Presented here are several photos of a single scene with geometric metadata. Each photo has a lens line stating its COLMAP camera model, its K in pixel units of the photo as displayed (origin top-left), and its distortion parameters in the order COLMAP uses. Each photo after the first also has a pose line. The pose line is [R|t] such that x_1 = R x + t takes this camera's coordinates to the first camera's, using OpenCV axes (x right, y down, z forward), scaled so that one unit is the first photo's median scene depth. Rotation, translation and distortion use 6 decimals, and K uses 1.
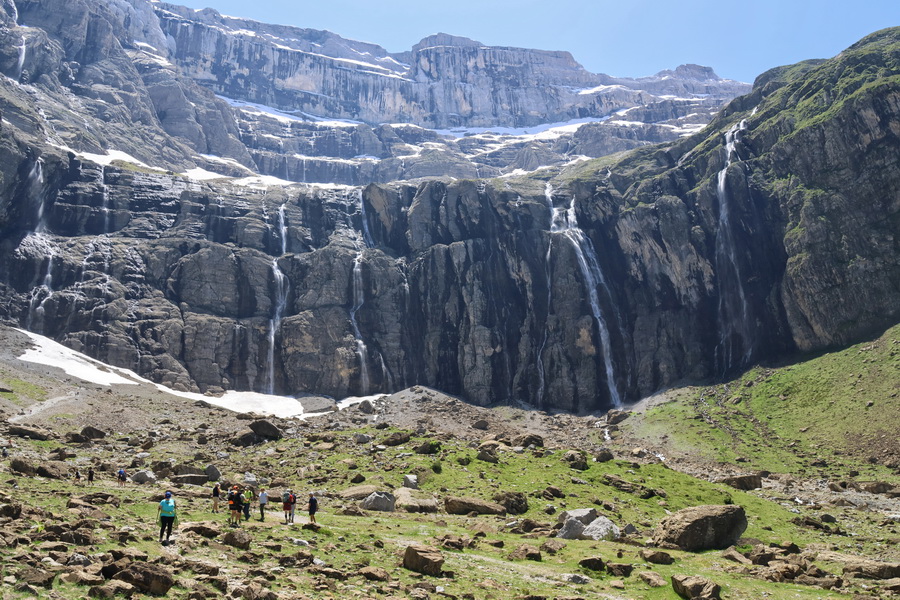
lens RADIAL K [[738.3, 0, 447.1], [0, 738.3, 301.6], [0, 0, 1]] dist [0.006088, 0.002150]
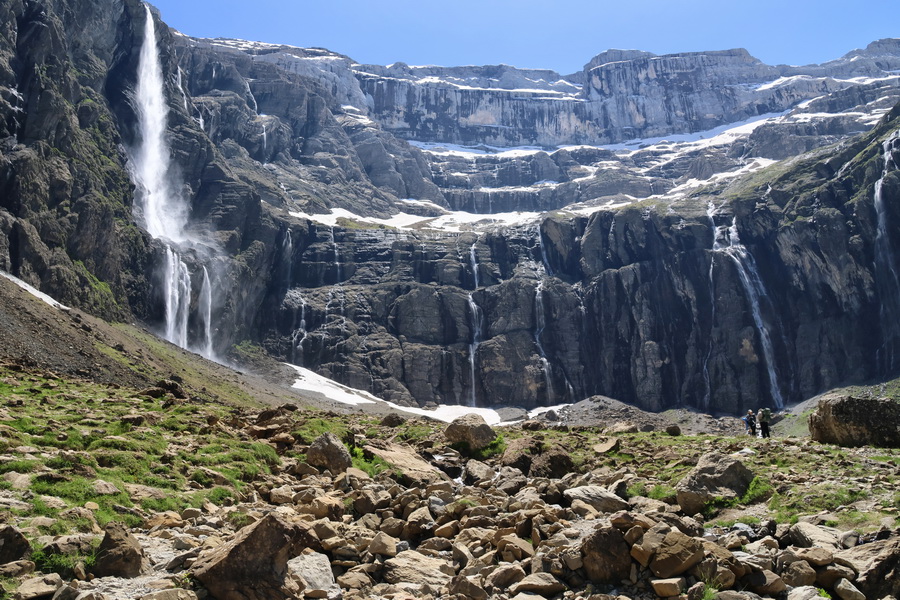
lens RADIAL K [[735.0, 0, 447.2], [0, 735.0, 297.5], [0, 0, 1]] dist [0.007545, -0.001108]
pose [[0.963802, -0.067080, -0.258043, 0.034564], [0.064056, 0.997743, -0.020120, -0.025563], [0.258810, 0.002863, 0.965924, -0.144120]]
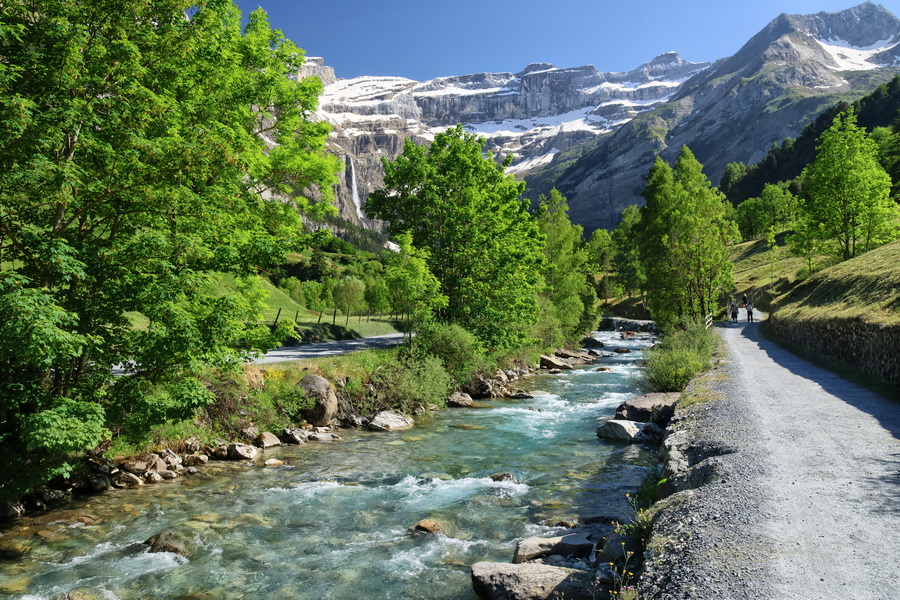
lens RADIAL K [[735.0, 0, 447.2], [0, 735.0, 297.5], [0, 0, 1]] dist [0.007545, -0.001108]
pose [[0.898224, 0.018612, -0.439144, 1.863417], [0.112361, 0.956183, 0.270348, -0.805693], [0.424934, -0.292176, 0.856776, -3.034589]]
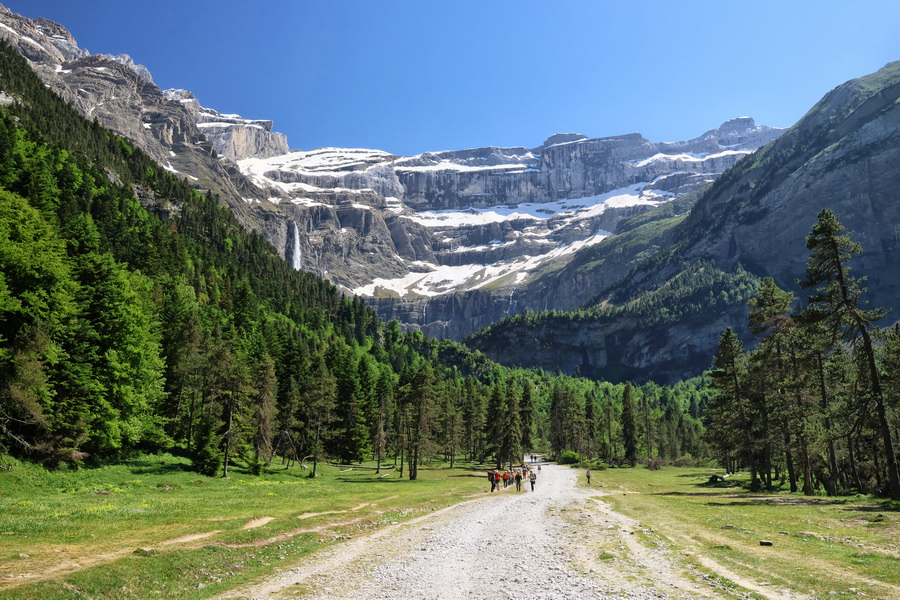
lens RADIAL K [[735.0, 0, 447.2], [0, 735.0, 297.5], [0, 0, 1]] dist [0.007545, -0.001108]
pose [[0.913922, -0.067272, -0.400276, 1.005668], [0.100508, 0.992965, 0.062601, -0.325847], [0.393249, -0.097443, 0.914254, -1.595952]]
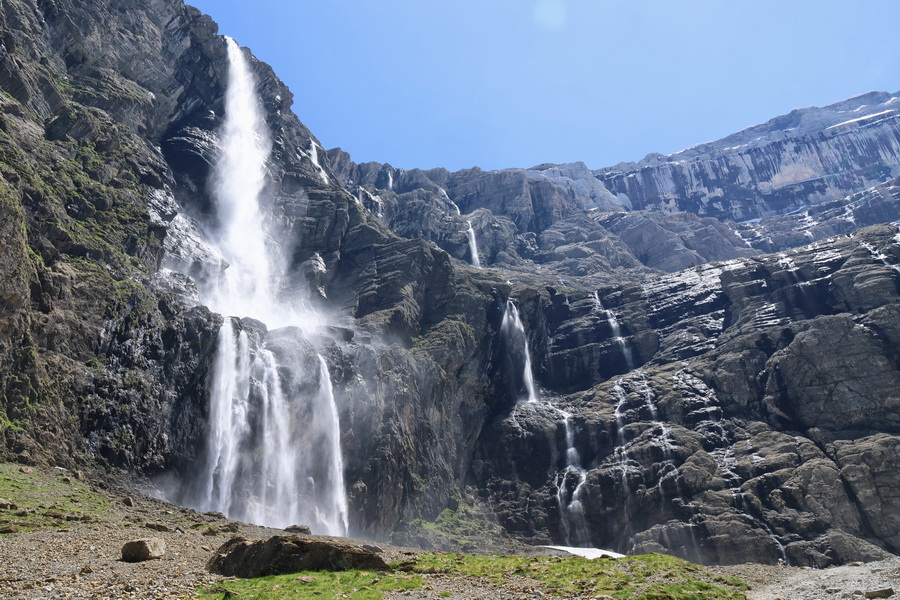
lens RADIAL K [[827.8, 0, 441.4], [0, 827.8, 303.0], [0, 0, 1]] dist [0.025571, 0.013535]
pose [[0.754318, -0.400646, -0.520084, -0.174043], [0.247091, 0.907202, -0.340487, 0.043398], [0.608236, 0.128327, 0.783314, 0.311217]]
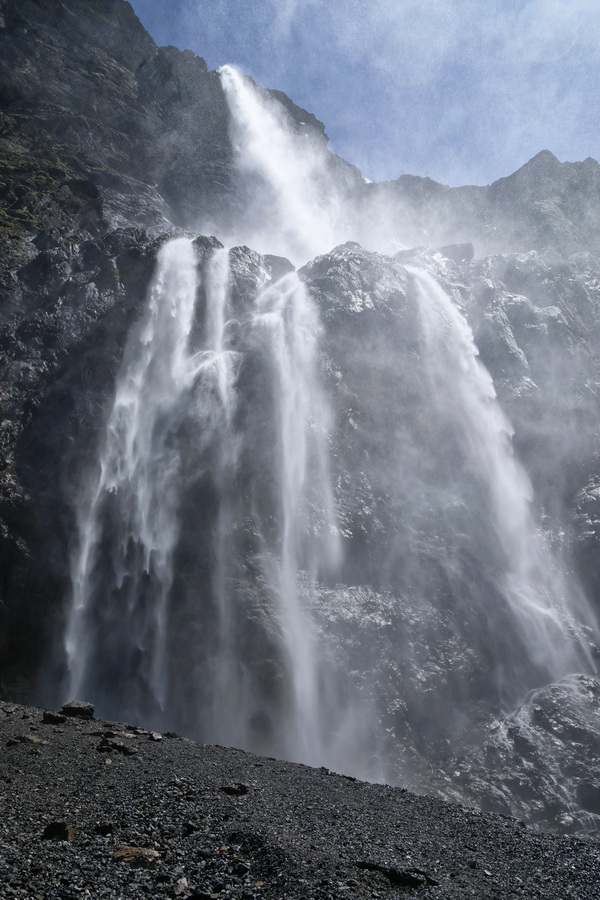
lens RADIAL K [[738.3, 0, 302.3], [0, 738.3, 453.3], [0, 0, 1]] dist [0.006088, 0.002150]
pose [[0.383060, -0.580345, -0.718655, -0.372889], [0.365385, 0.809742, -0.459142, 0.010690], [0.848386, -0.086706, 0.522229, 0.503913]]
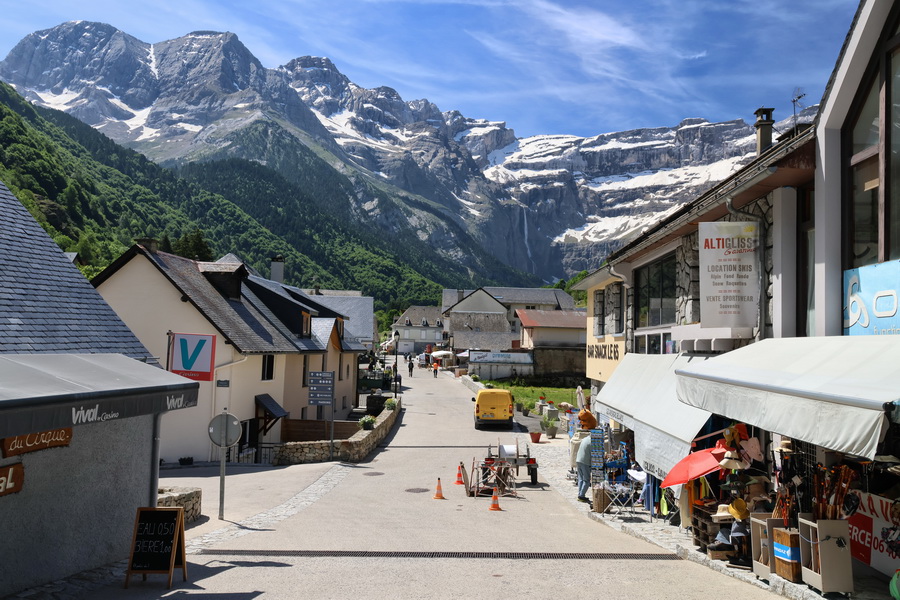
lens RADIAL K [[735.0, 0, 447.2], [0, 735.0, 297.5], [0, 0, 1]] dist [0.007545, -0.001108]
pose [[0.761178, 0.021648, -0.648181, 2.544790], [0.153627, 0.964979, 0.212637, -1.102367], [0.630084, -0.261433, 0.731195, -3.830822]]
